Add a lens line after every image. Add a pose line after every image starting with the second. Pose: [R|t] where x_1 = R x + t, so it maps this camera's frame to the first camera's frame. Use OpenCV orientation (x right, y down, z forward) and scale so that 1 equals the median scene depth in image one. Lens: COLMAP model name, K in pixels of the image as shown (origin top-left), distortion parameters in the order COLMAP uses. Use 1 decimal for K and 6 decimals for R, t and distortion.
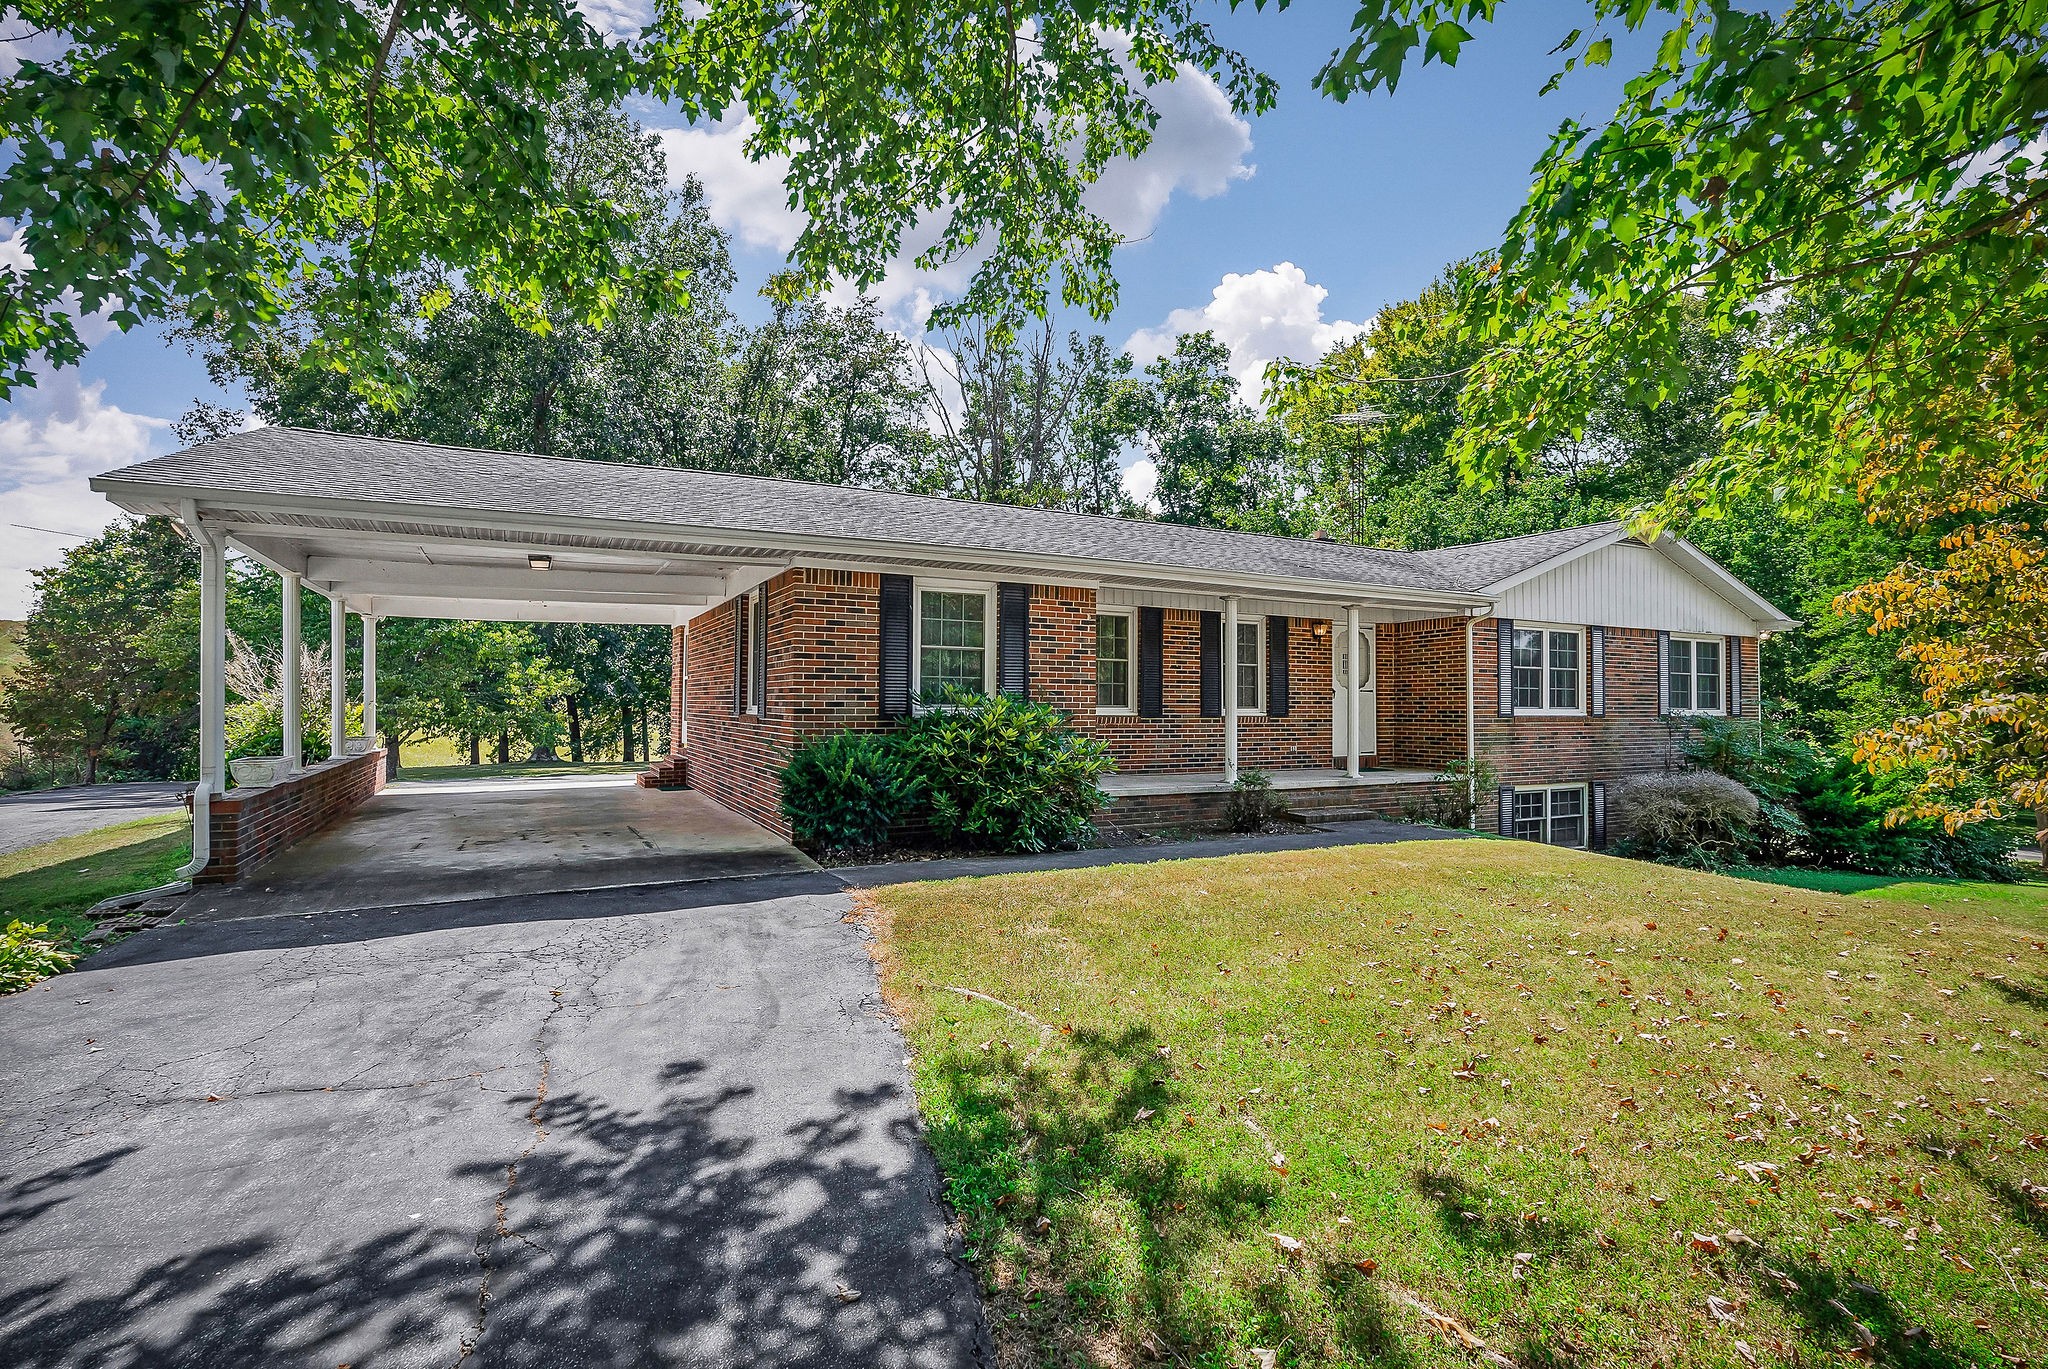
lens RADIAL K [[934.7, 0, 1026.3], [0, 934.7, 687.7], [0, 0, 1]] dist [0.000014, -0.000120]
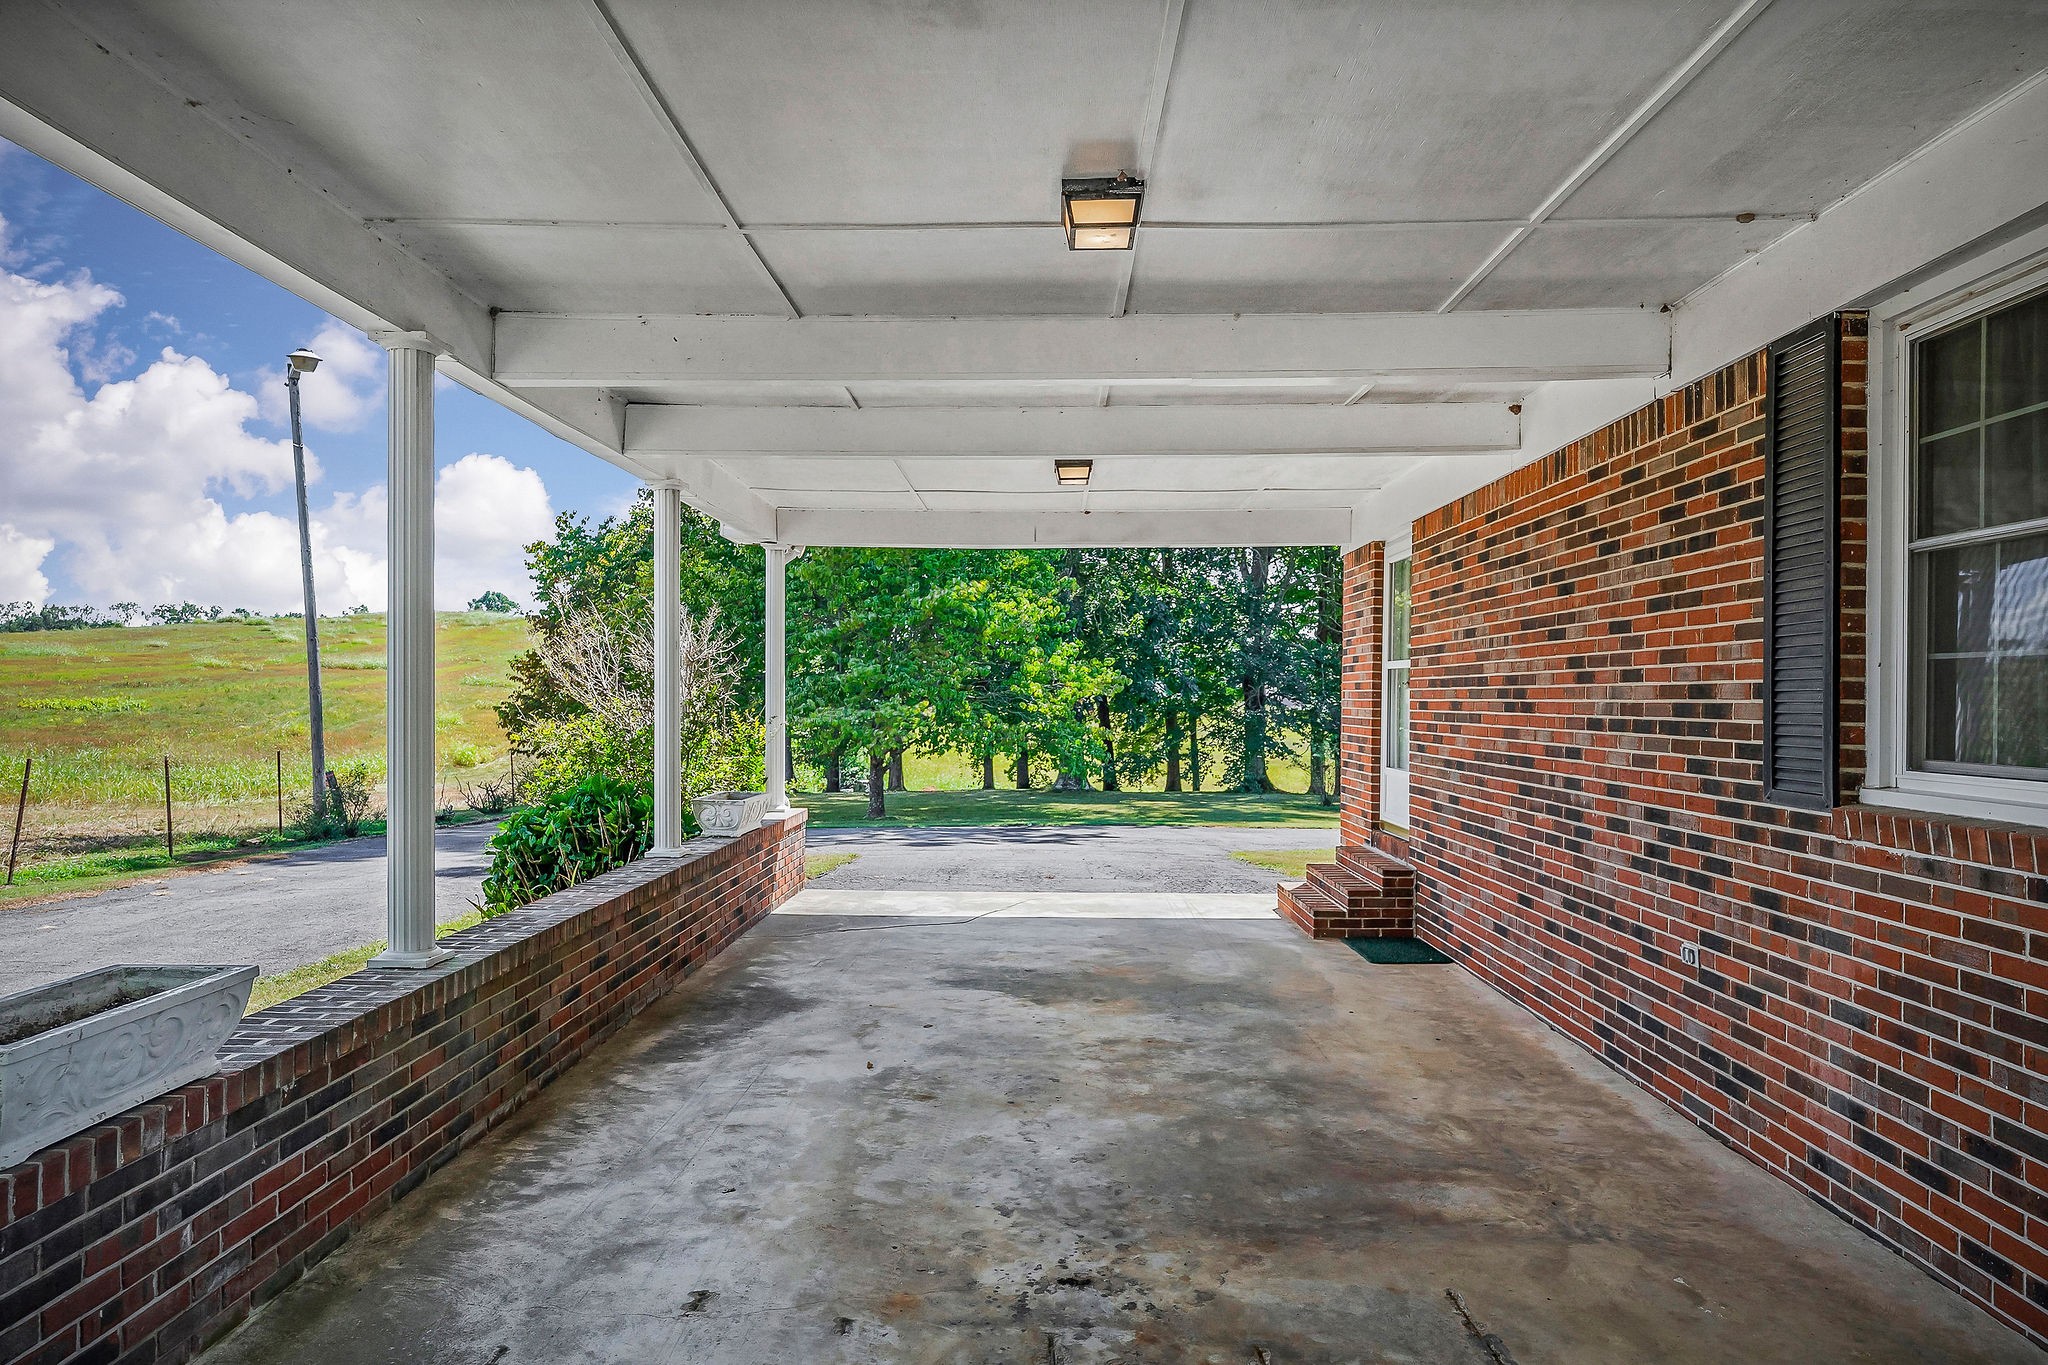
lens RADIAL K [[934.7, 0, 1025.4], [0, 934.7, 689.0], [0, 0, 1]] dist [0.000014, -0.000120]
pose [[0.870287, 0.000763, -0.492544, -0.224927], [0.002647, 0.999977, 0.006226, -0.001959], [0.492537, -0.006723, 0.870265, 0.417201]]
